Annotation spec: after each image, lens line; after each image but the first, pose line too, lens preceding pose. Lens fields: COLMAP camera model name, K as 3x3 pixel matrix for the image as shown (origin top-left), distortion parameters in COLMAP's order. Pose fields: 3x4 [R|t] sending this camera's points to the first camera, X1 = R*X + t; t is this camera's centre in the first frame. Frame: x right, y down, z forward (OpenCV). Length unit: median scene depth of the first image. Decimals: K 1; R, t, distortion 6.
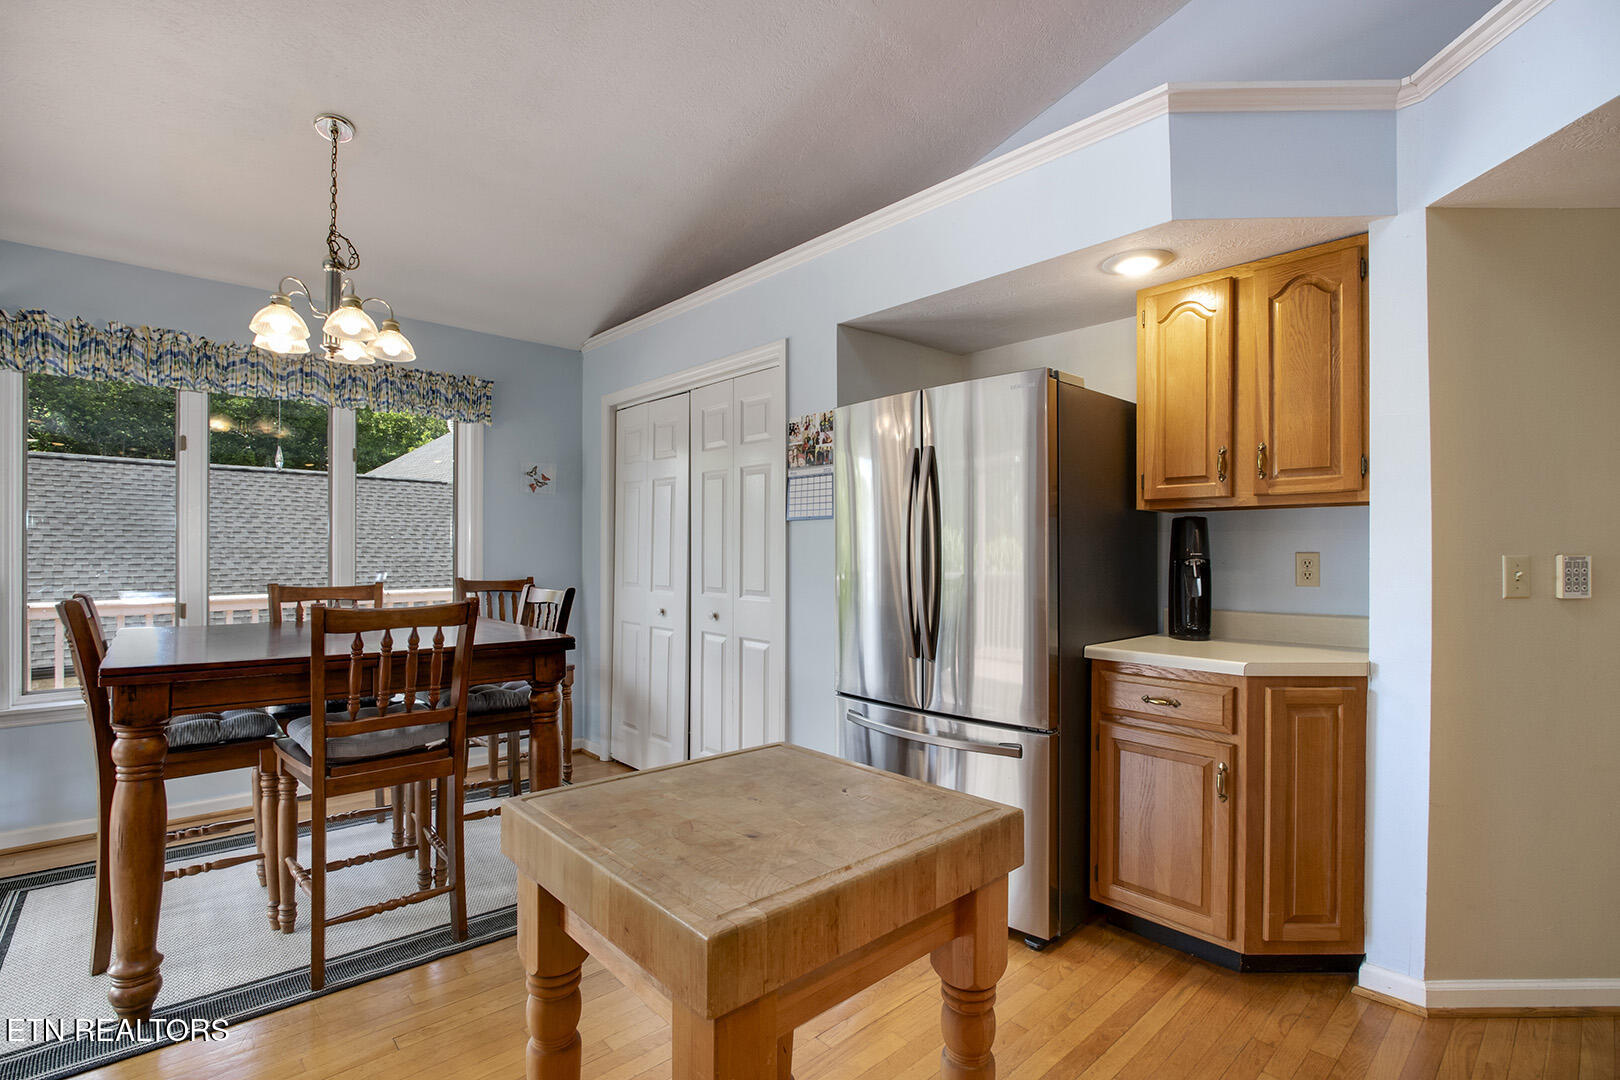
lens RADIAL K [[760.9, 0, 809.5], [0, 760.9, 550.4], [0, 0, 1]] dist [-0.018050, 0.000194]
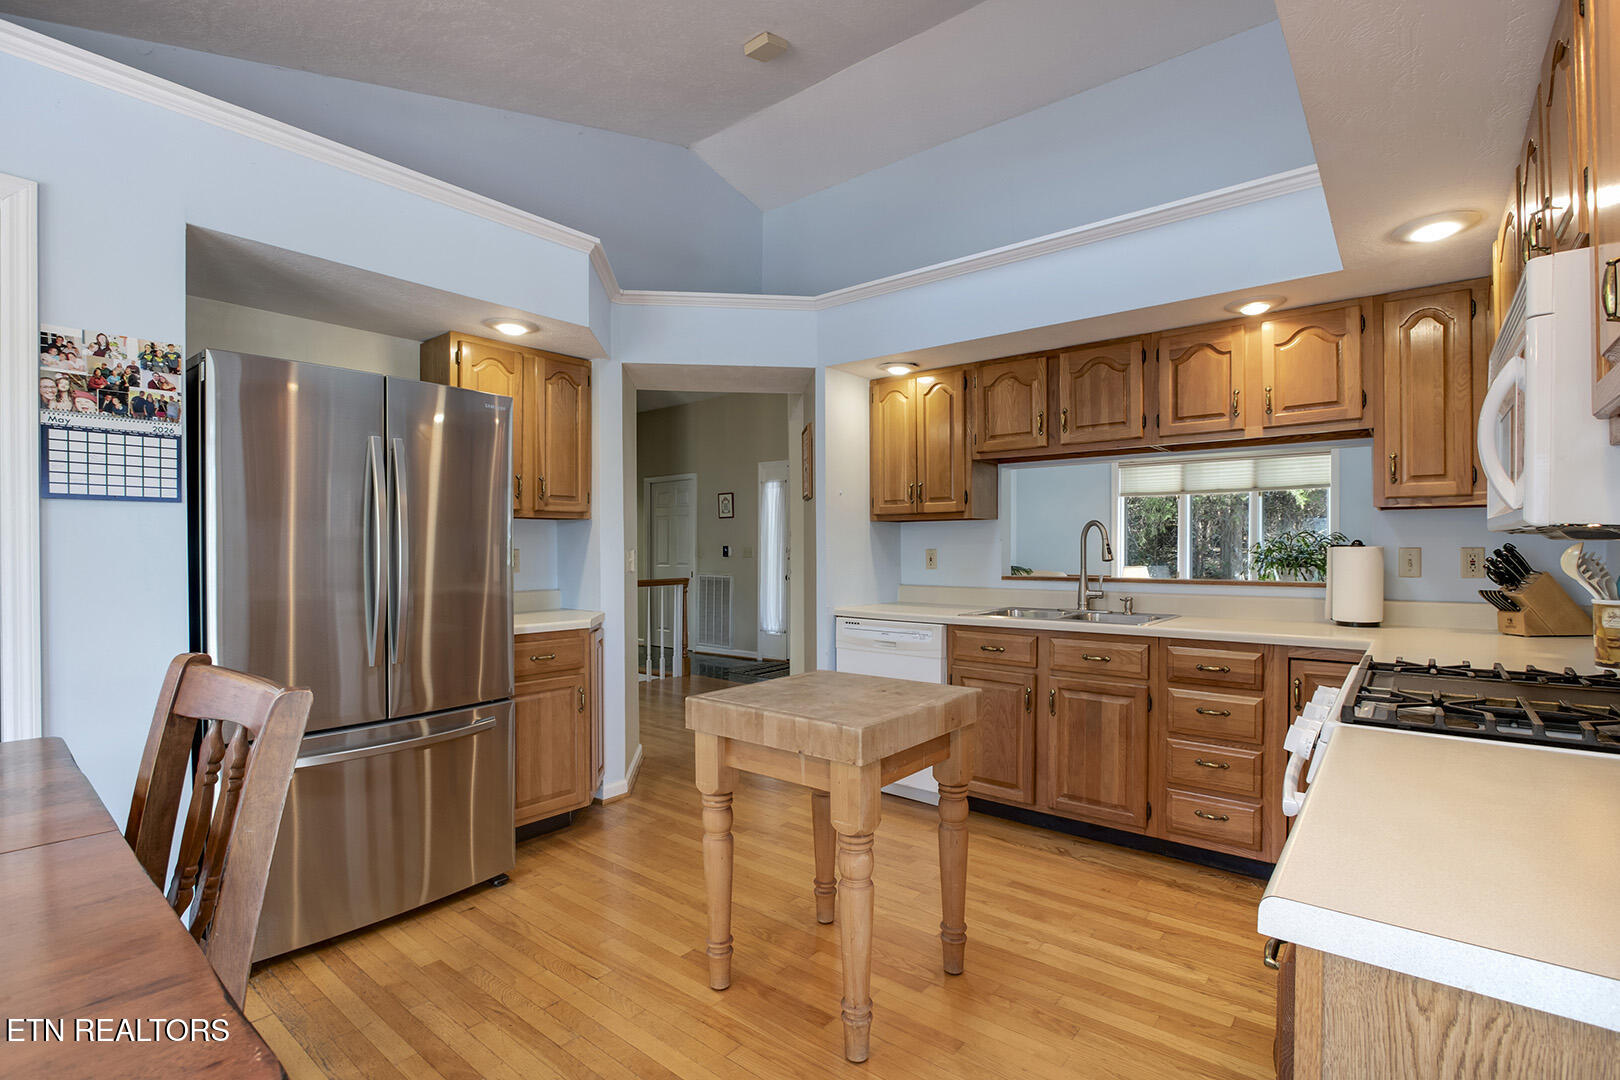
lens RADIAL K [[760.9, 0, 809.5], [0, 760.9, 550.4], [0, 0, 1]] dist [-0.018050, 0.000194]
pose [[-0.145628, -0.006061, 0.989321, -0.701716], [-0.000069, 0.999981, 0.006116, -0.002871], [-0.989339, 0.000822, -0.145625, 0.517418]]
